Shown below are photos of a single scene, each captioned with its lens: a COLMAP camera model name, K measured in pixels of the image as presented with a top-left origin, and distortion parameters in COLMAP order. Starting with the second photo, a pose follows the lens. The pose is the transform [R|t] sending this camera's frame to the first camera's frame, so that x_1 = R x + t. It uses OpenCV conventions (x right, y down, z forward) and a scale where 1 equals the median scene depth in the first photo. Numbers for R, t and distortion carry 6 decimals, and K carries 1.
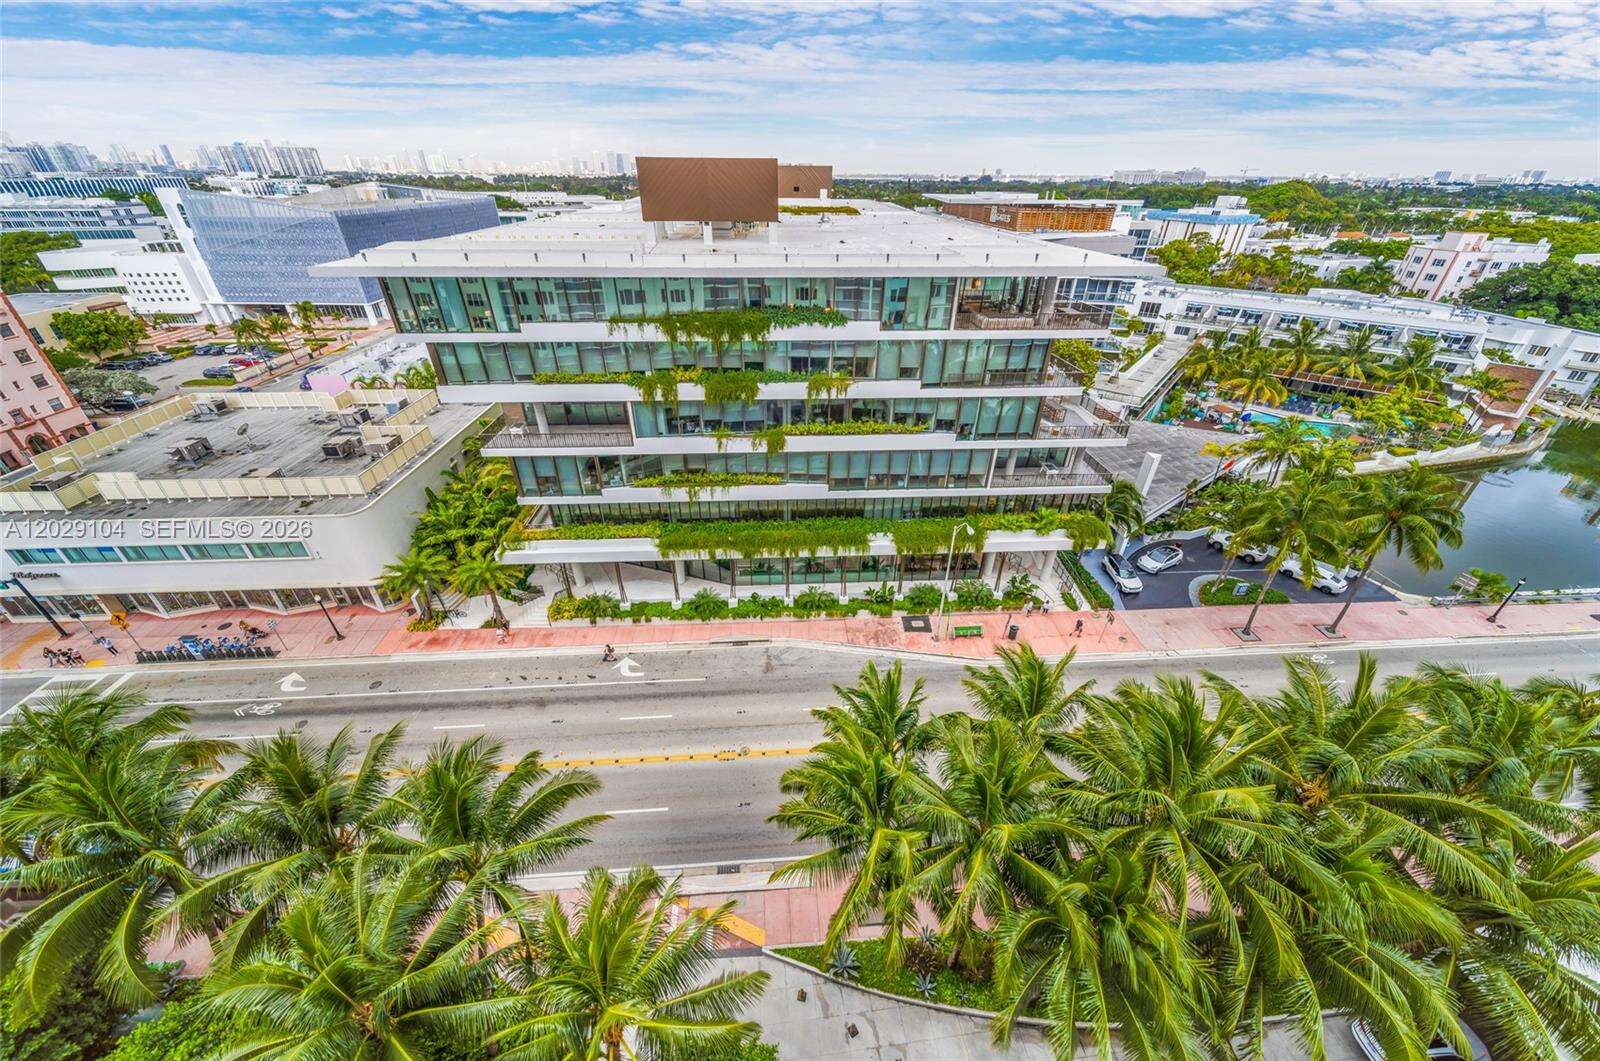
lens RADIAL K [[559.0, 0, 799.2], [0, 559.0, 514.1], [0, 0, 1]] dist [0.011113, -0.004216]
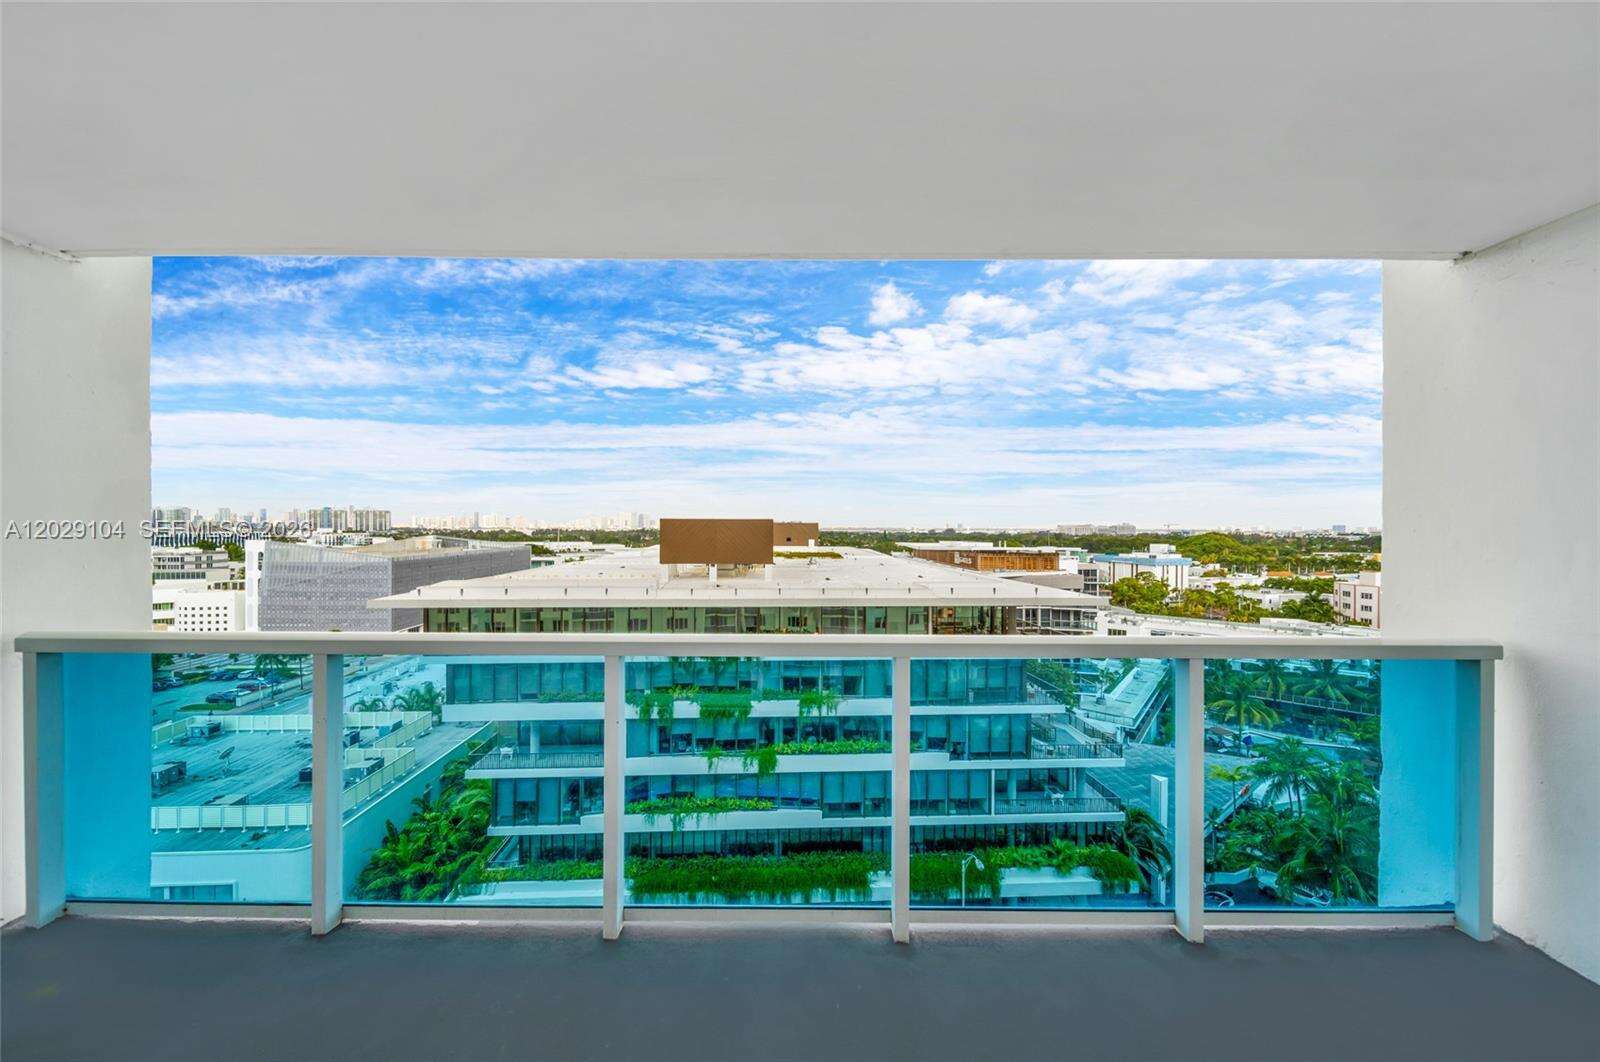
lens RADIAL K [[654.1, 0, 800.0], [0, 654.1, 531.0], [0, 0, 1]] dist [-0.000176, -0.000010]
pose [[0.999954, -0.001576, 0.009507, 0.005072], [0.006161, 0.863127, -0.504949, 0.097081], [-0.007410, 0.504984, 0.863097, -0.189652]]
